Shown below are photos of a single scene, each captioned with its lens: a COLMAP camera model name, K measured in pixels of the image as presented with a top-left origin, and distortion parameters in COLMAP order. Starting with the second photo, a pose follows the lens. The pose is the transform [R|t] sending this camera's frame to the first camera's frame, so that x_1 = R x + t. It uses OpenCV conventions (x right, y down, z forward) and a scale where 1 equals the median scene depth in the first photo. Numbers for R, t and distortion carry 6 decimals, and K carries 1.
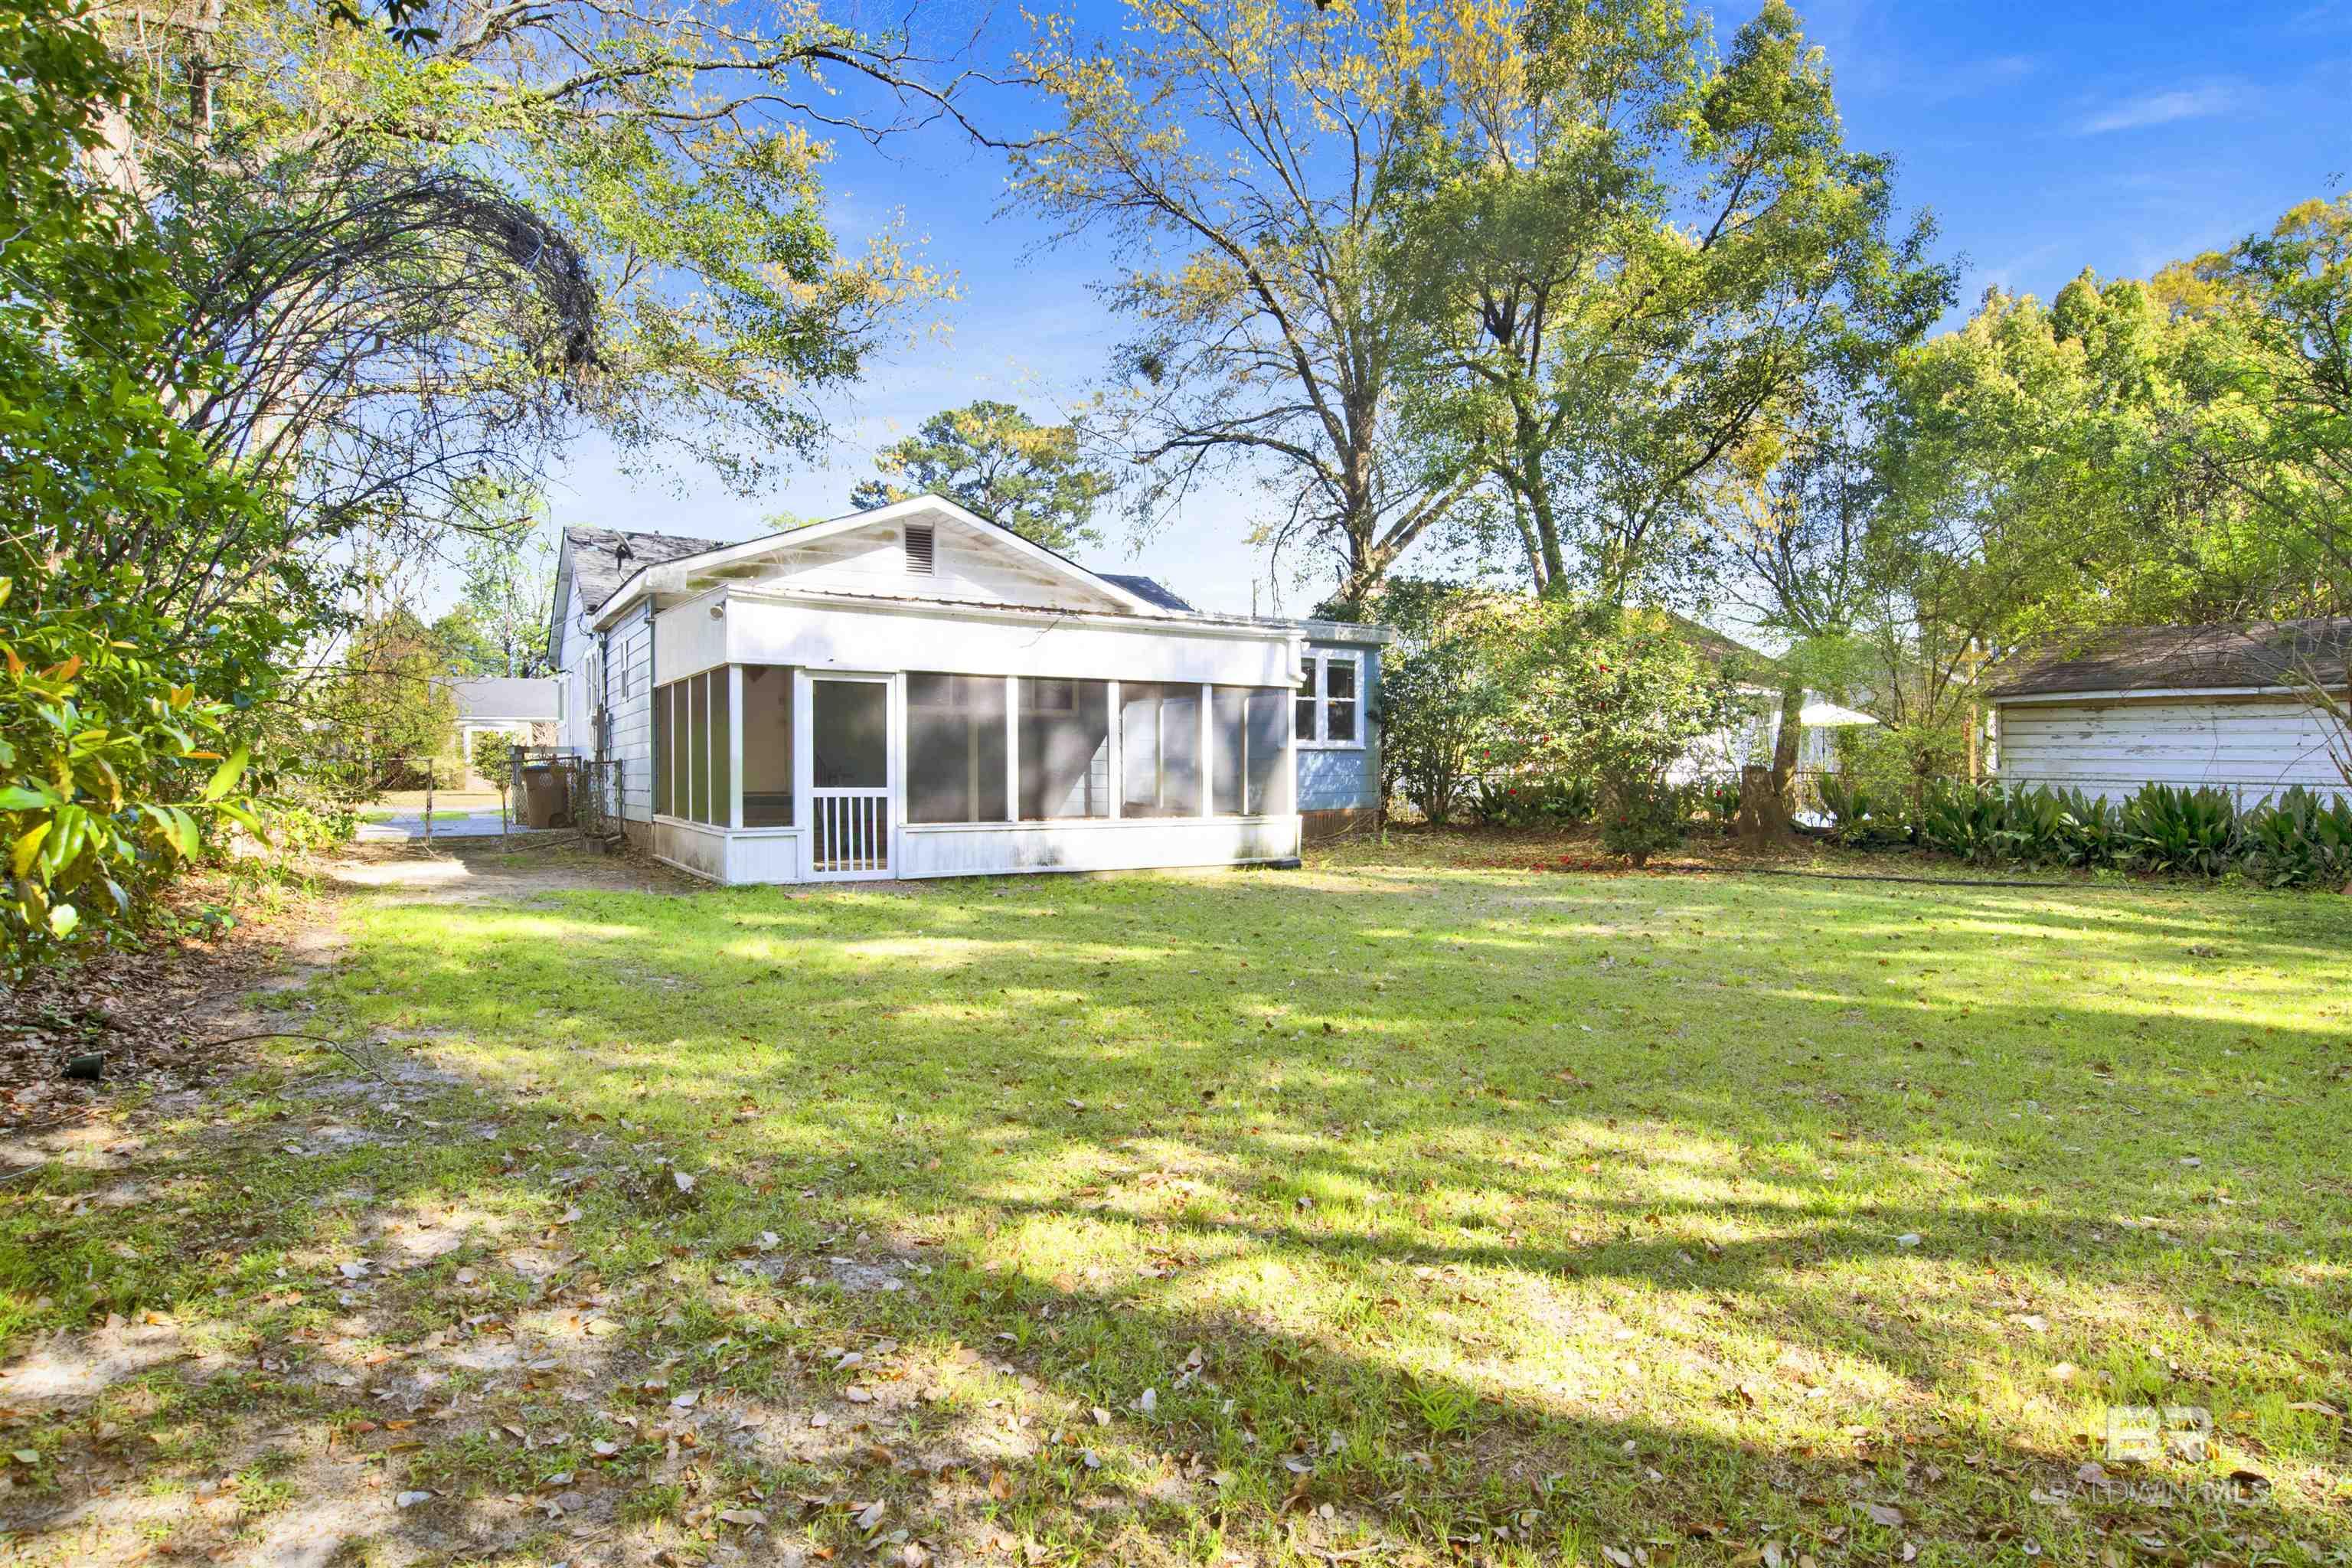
lens RADIAL K [[1274.5, 0, 1174.8], [0, 1274.5, 790.4], [0, 0, 1]] dist [-0.001806, 0.000117]
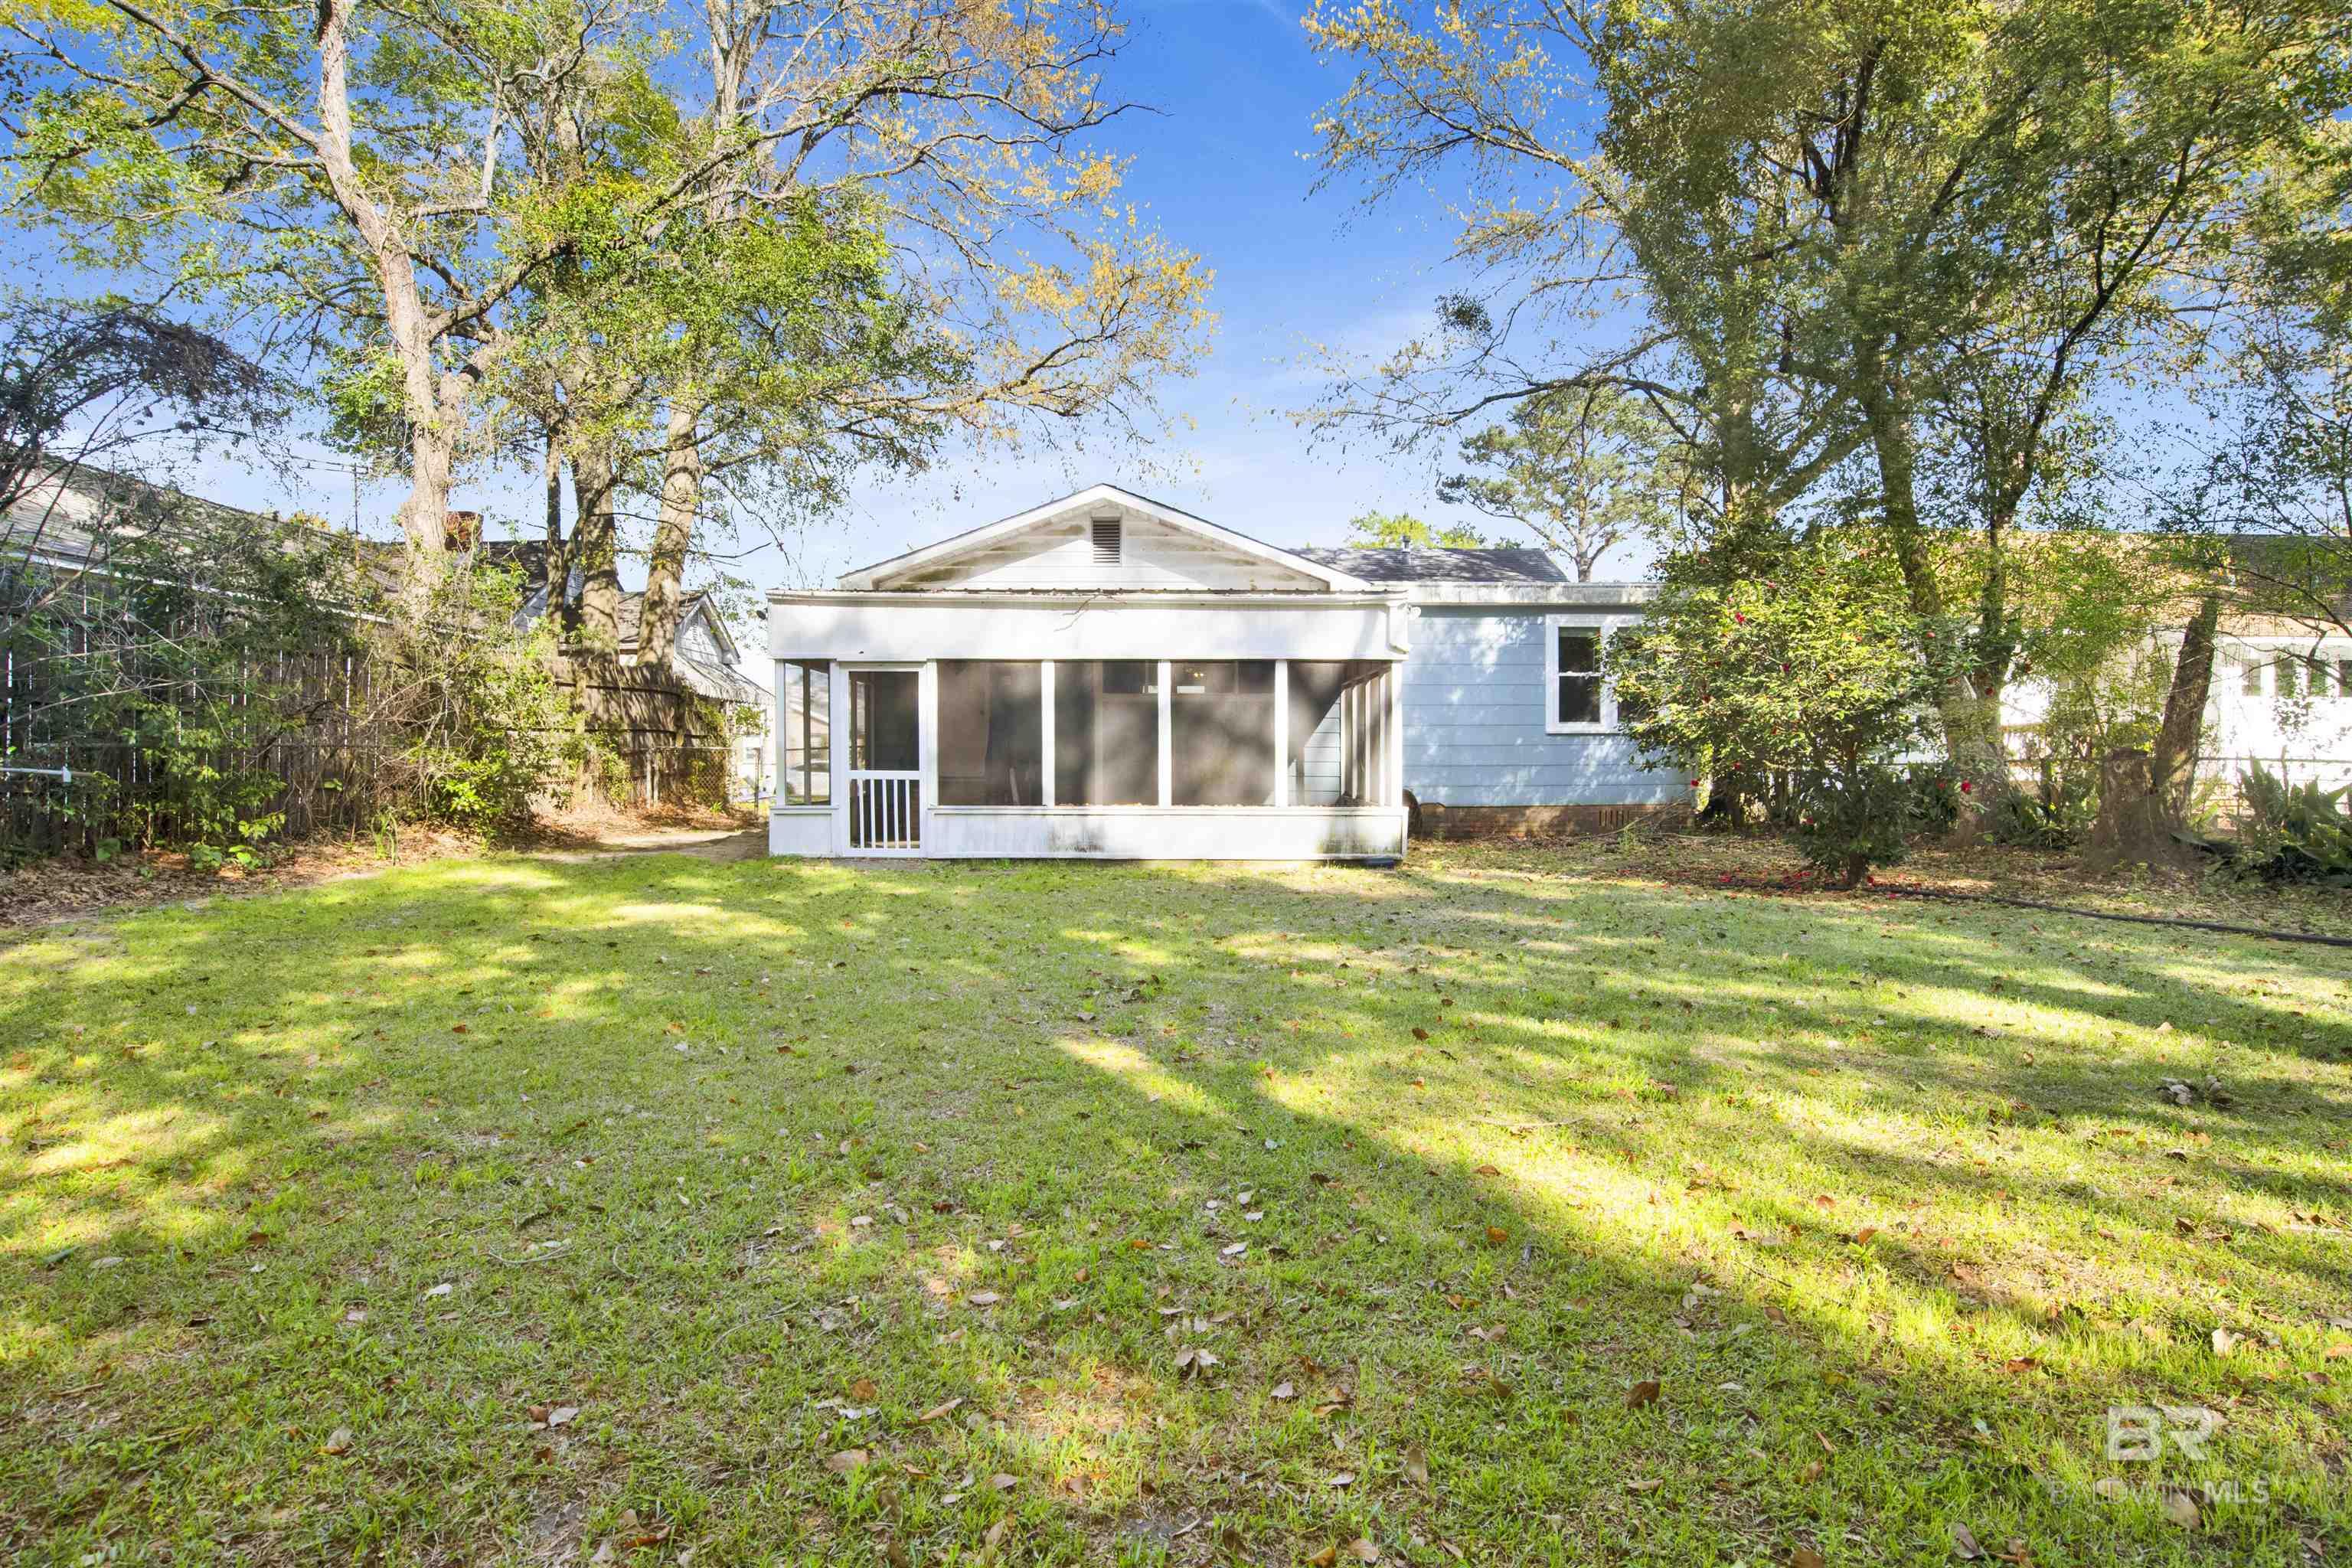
lens RADIAL K [[1274.5, 0, 1175.8], [0, 1274.5, 773.2], [0, 0, 1]] dist [-0.001806, 0.000117]
pose [[0.867293, 0.003792, -0.497784, 0.454734], [-0.009190, 0.999923, -0.008395, 0.006206], [0.497714, 0.011855, 0.867260, 0.188091]]
